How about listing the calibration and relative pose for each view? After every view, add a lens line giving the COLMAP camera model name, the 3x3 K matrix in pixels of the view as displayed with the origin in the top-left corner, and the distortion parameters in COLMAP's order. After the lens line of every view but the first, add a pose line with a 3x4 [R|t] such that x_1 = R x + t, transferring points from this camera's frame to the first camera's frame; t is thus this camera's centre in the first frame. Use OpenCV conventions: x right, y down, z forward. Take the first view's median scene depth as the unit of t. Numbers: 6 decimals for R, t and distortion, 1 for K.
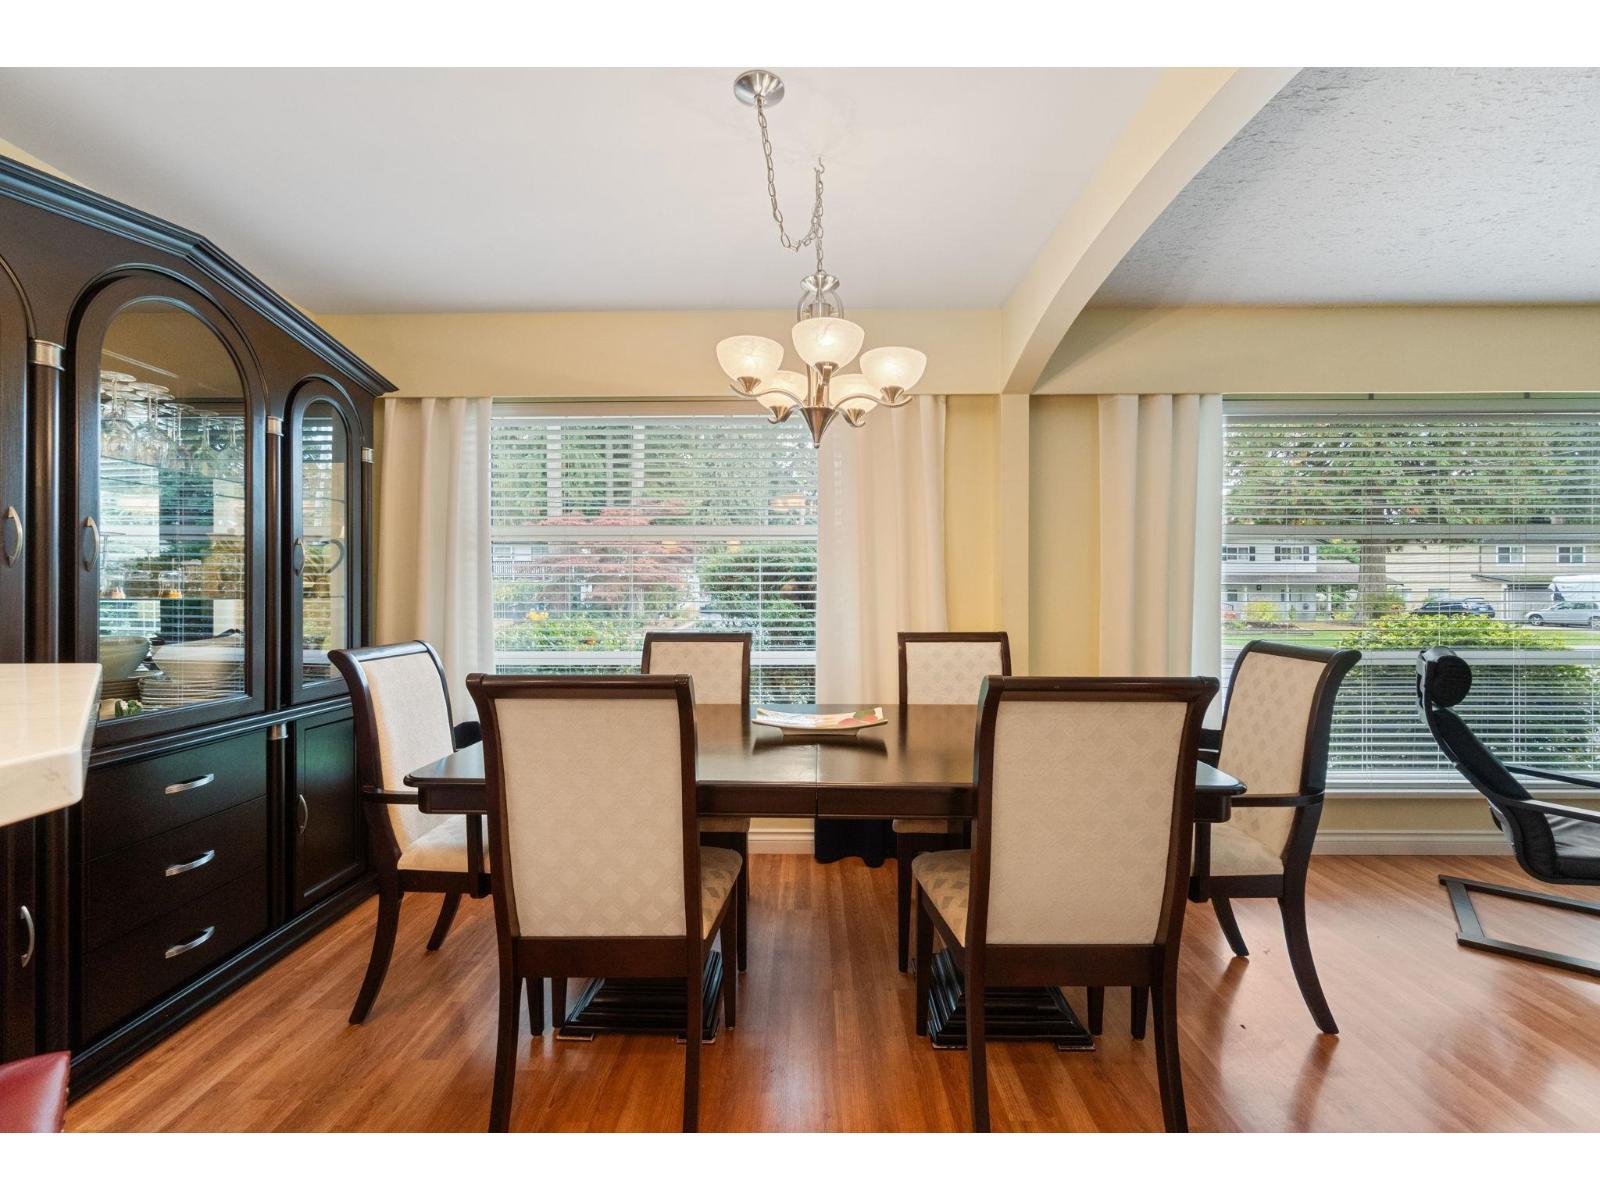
lens RADIAL K [[686.1, 0, 805.4], [0, 686.1, 597.3], [0, 0, 1]] dist [-0.000329, -0.000048]
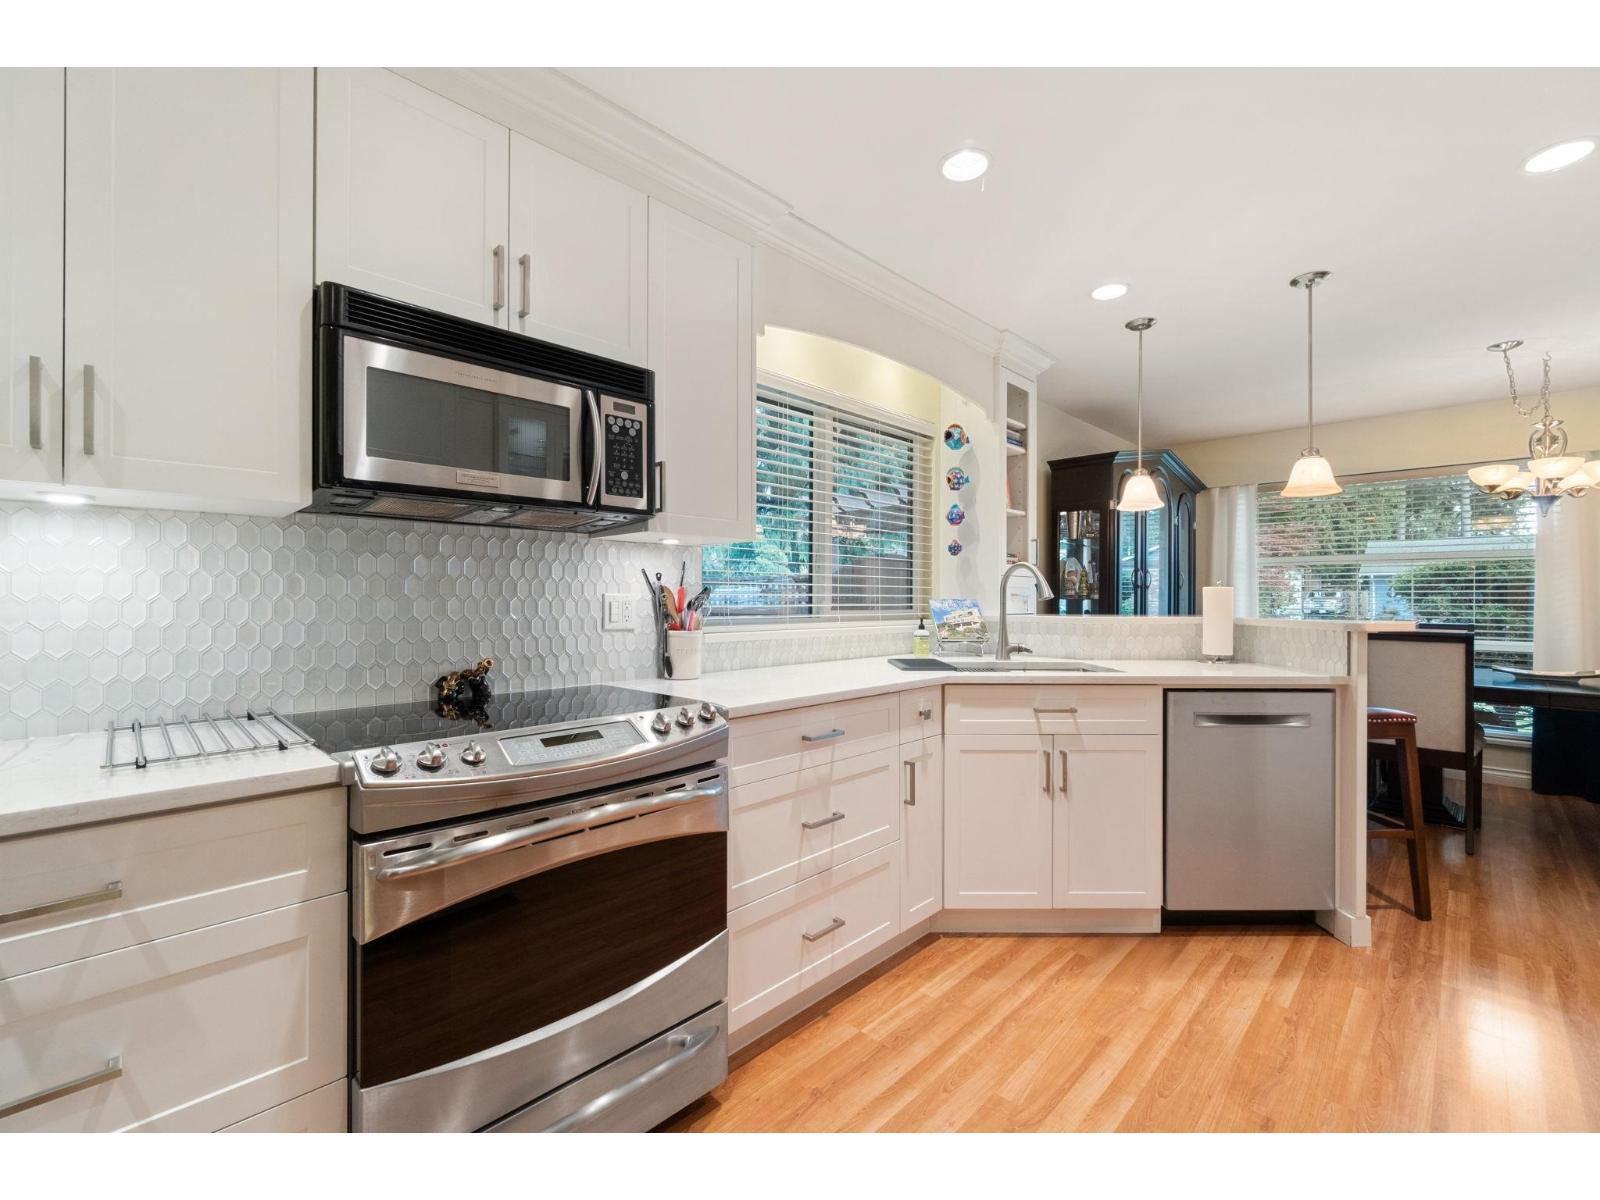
lens RADIAL K [[686.1, 0, 805.4], [0, 686.1, 597.3], [0, 0, 1]] dist [-0.000329, -0.000048]
pose [[0.715632, 0.000905, -0.698477, -0.111620], [-0.003627, 0.999990, -0.002421, 0.000498], [0.698469, 0.004266, 0.715628, -1.594520]]
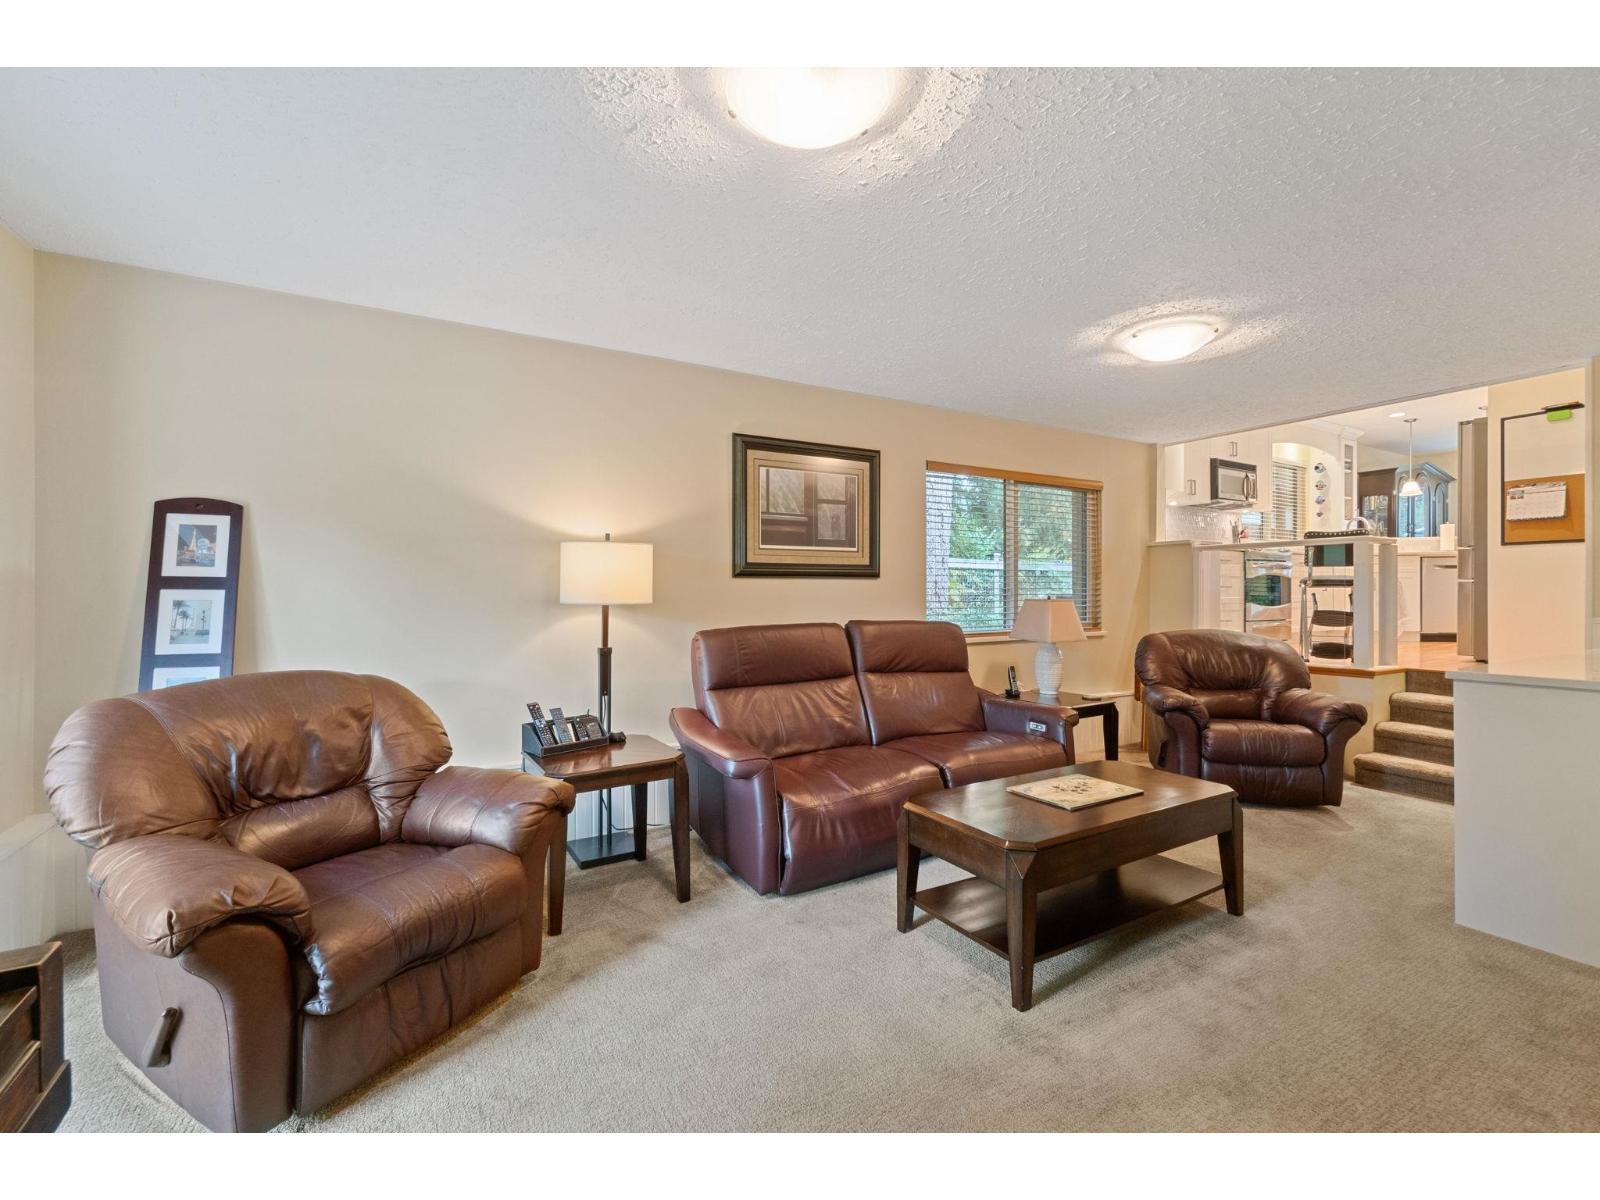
lens RADIAL K [[686.1, 0, 805.4], [0, 686.1, 597.3], [0, 0, 1]] dist [-0.000329, -0.000048]
pose [[0.504894, 0.000554, -0.863181, 0.958334], [0.001180, 0.999998, 0.001332, 0.363132], [0.863180, -0.001691, 0.504893, -4.851906]]
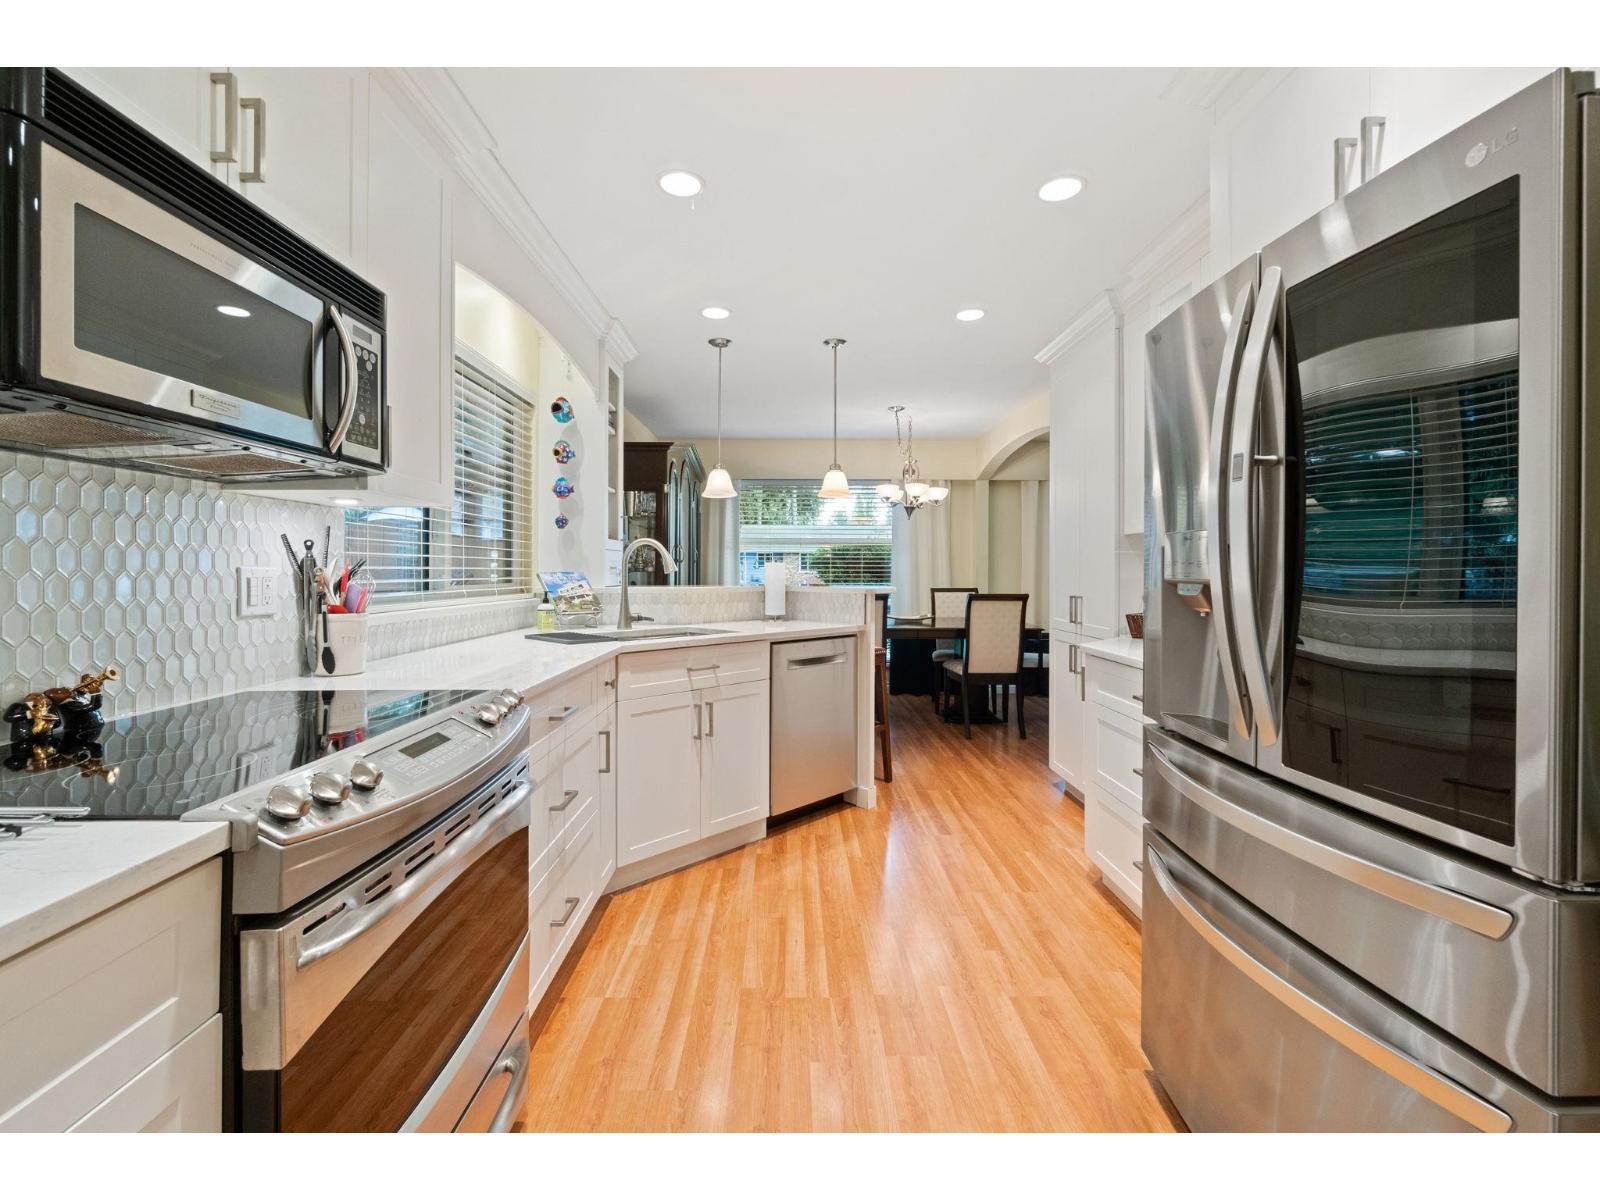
lens RADIAL K [[696.5, 0, 796.0], [0, 696.5, 570.3], [0, 0, 1]] dist [0.001616, 0.000150]
pose [[0.999977, 0.001338, 0.006595, -0.461803], [-0.001323, 0.999997, -0.002284, -0.001899], [-0.006598, 0.002275, 0.999976, -1.848451]]
